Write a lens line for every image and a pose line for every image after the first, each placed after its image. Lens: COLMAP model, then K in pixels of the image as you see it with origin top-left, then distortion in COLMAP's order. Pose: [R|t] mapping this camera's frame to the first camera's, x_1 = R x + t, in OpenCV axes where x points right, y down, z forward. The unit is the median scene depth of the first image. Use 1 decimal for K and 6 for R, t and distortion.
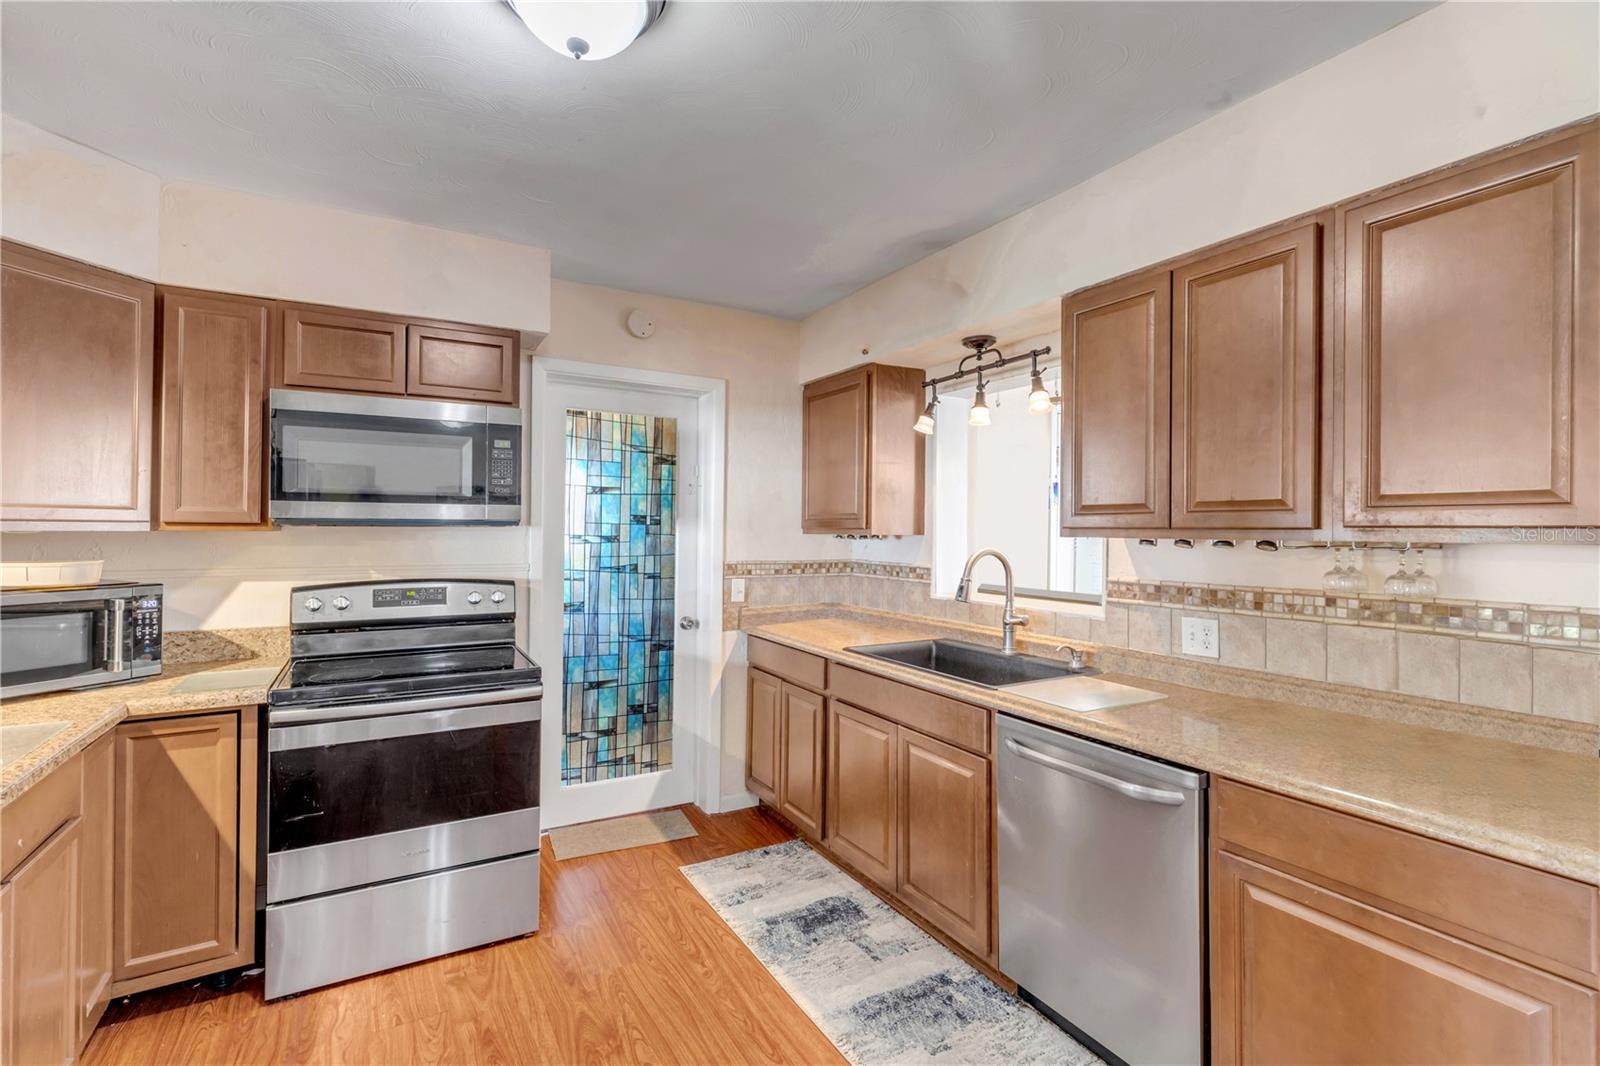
lens RADIAL K [[727.5, 0, 794.7], [0, 727.5, 525.6], [0, 0, 1]] dist [0.012374, -0.001852]
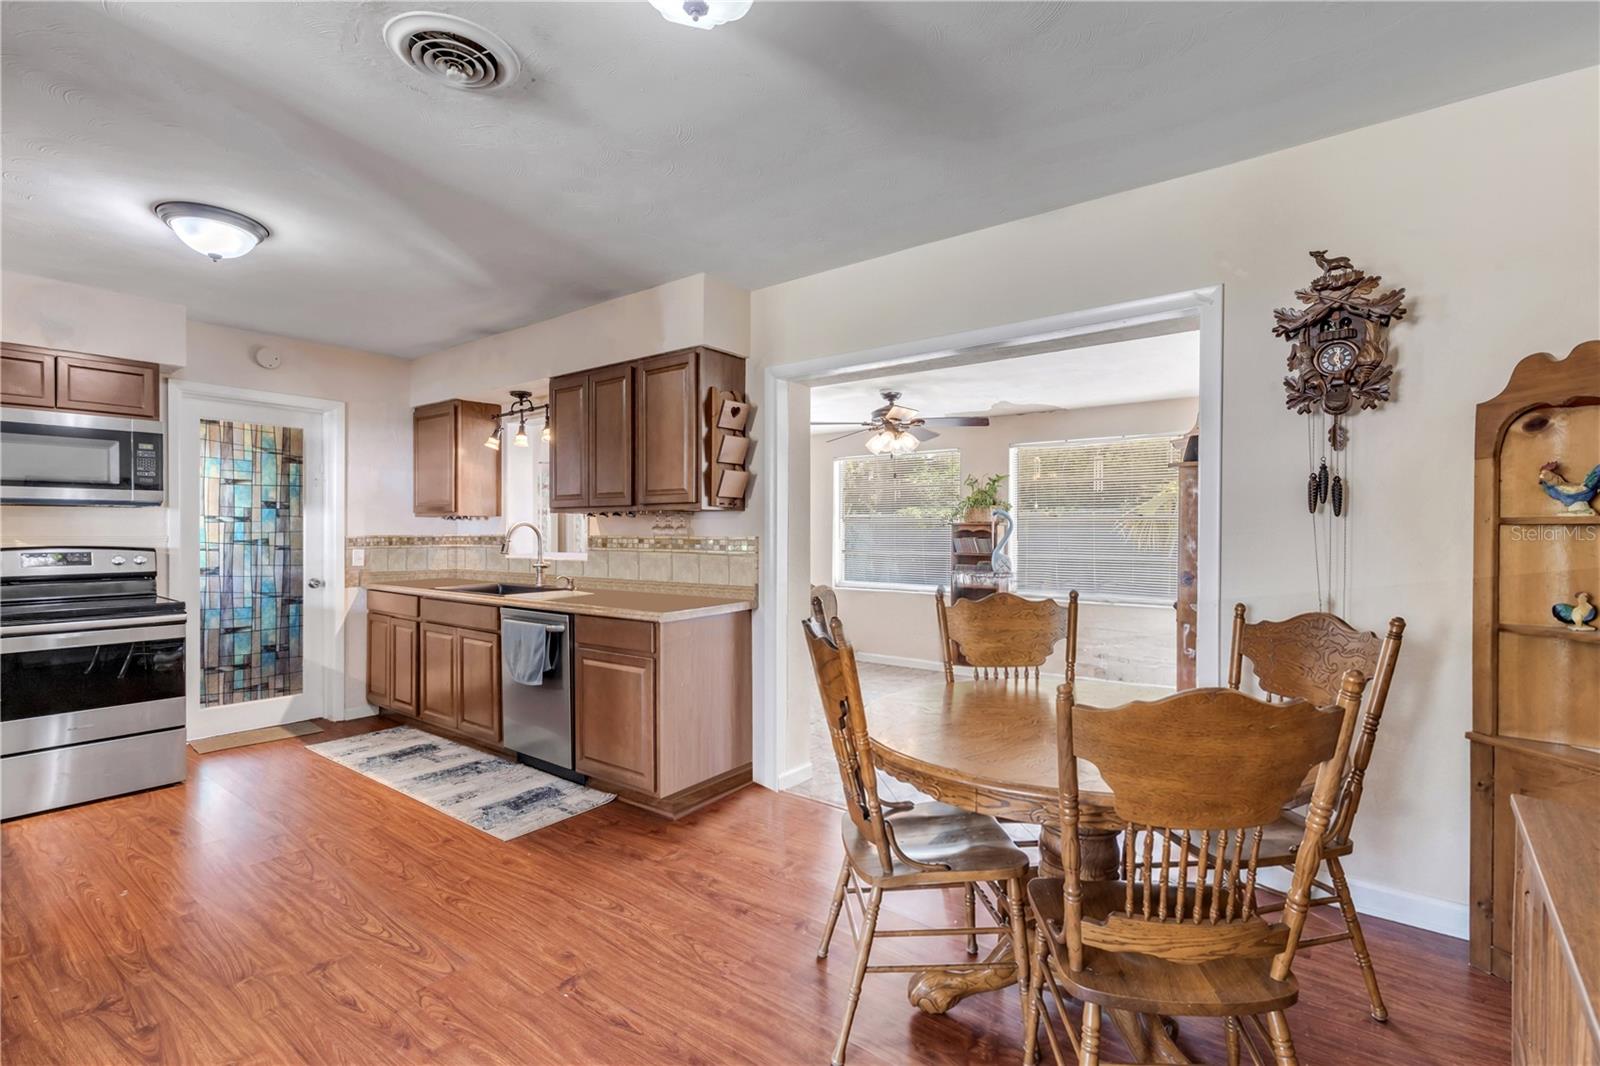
lens RADIAL K [[727.5, 0, 794.6], [0, 727.5, 536.4], [0, 0, 1]] dist [0.012374, -0.001852]
pose [[0.923570, -0.009464, 0.383314, 0.175674], [0.003816, 0.999873, 0.015492, 0.036267], [-0.383411, -0.012846, 0.923488, -0.663861]]
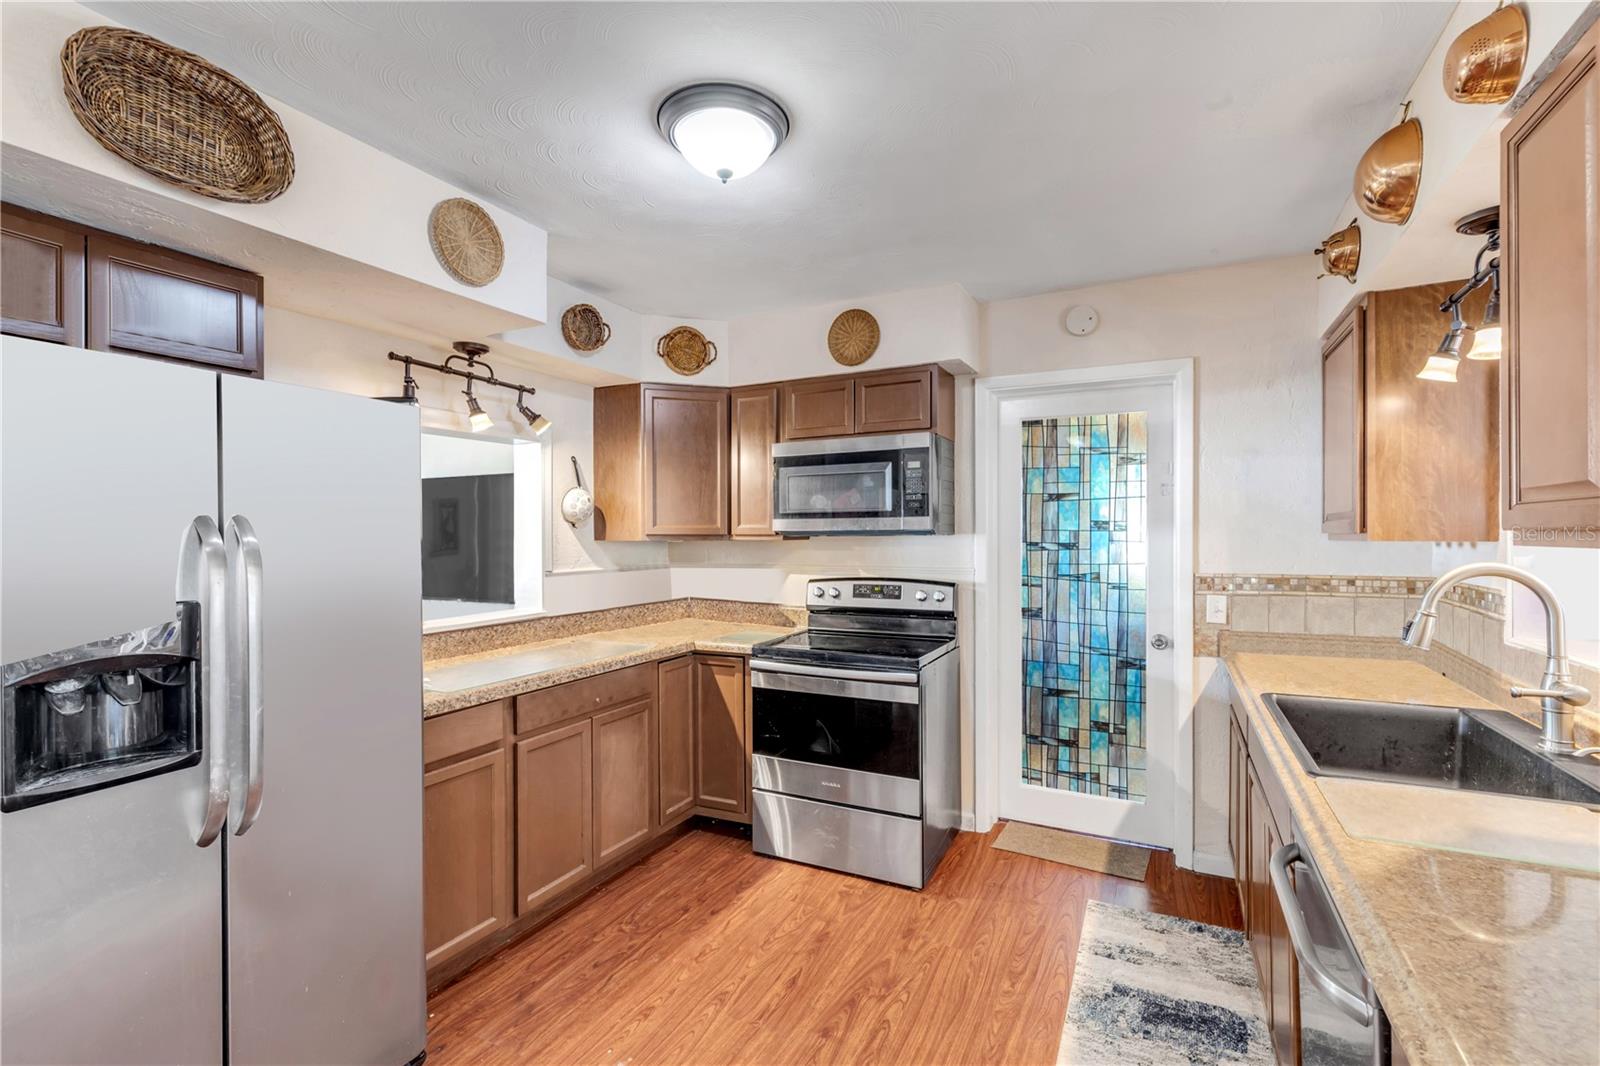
lens RADIAL K [[727.5, 0, 801.1], [0, 727.5, 533.0], [0, 0, 1]] dist [0.012374, -0.001852]
pose [[0.556500, -0.011467, -0.830768, 0.401926], [0.012997, 0.999903, -0.005095, 0.001200], [0.830746, -0.007962, 0.556595, 0.172799]]
